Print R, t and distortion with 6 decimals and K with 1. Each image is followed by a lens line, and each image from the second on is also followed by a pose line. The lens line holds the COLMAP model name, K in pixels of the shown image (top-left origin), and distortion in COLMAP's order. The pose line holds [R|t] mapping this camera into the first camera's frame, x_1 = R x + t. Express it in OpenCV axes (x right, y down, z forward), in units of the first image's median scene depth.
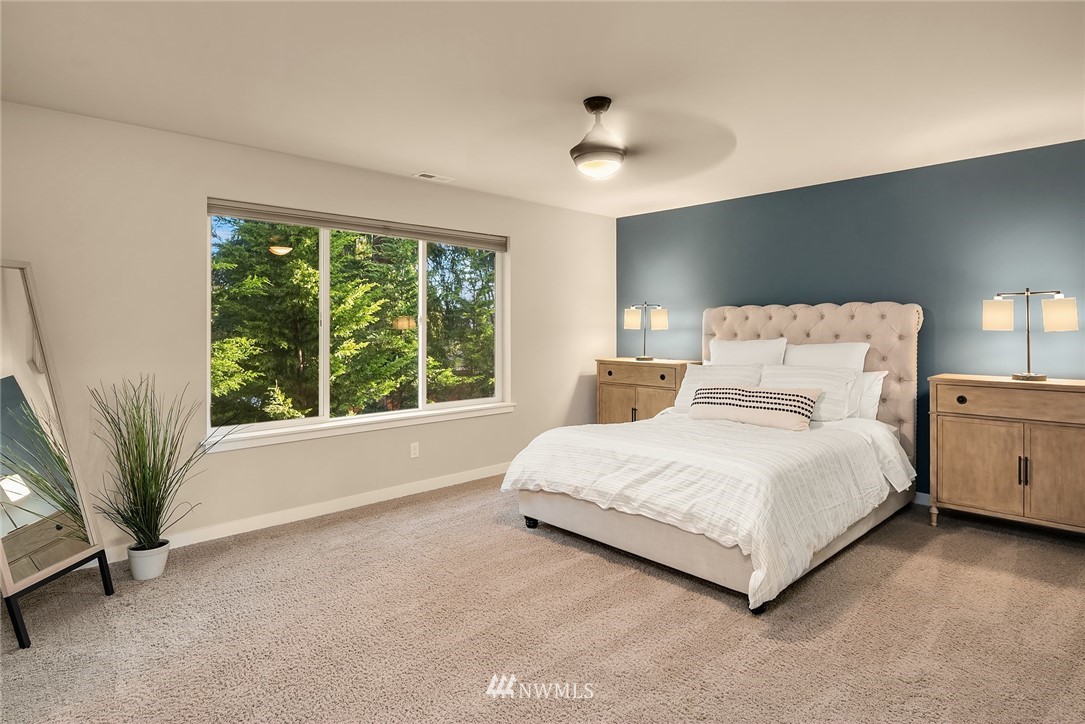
lens RADIAL K [[594.0, 0, 546.5], [0, 594.0, 337.2], [0, 0, 1]] dist [0.000705, -0.000856]
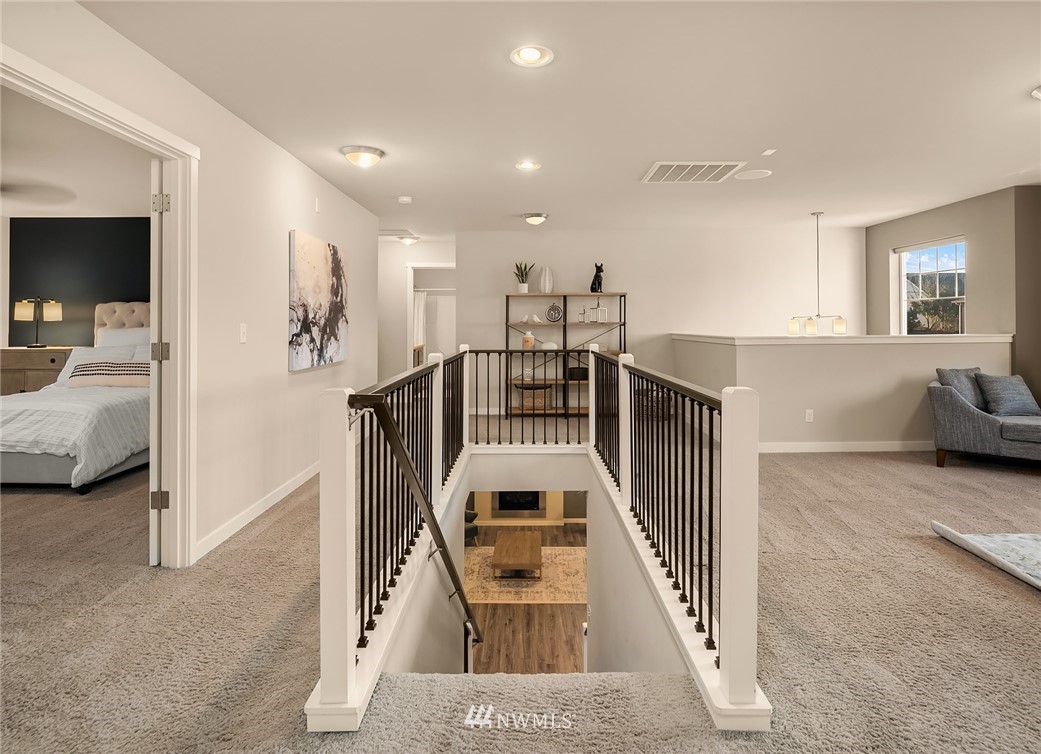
lens RADIAL K [[567.0, 0, 519.3], [0, 567.0, 311.1], [0, 0, 1]] dist [-0.001433, -0.001257]
pose [[0.698319, 0.014979, 0.715629, 0.039316], [0.013017, 0.999350, -0.033620, 0.020037], [-0.715668, 0.032793, 0.697671, -0.482861]]
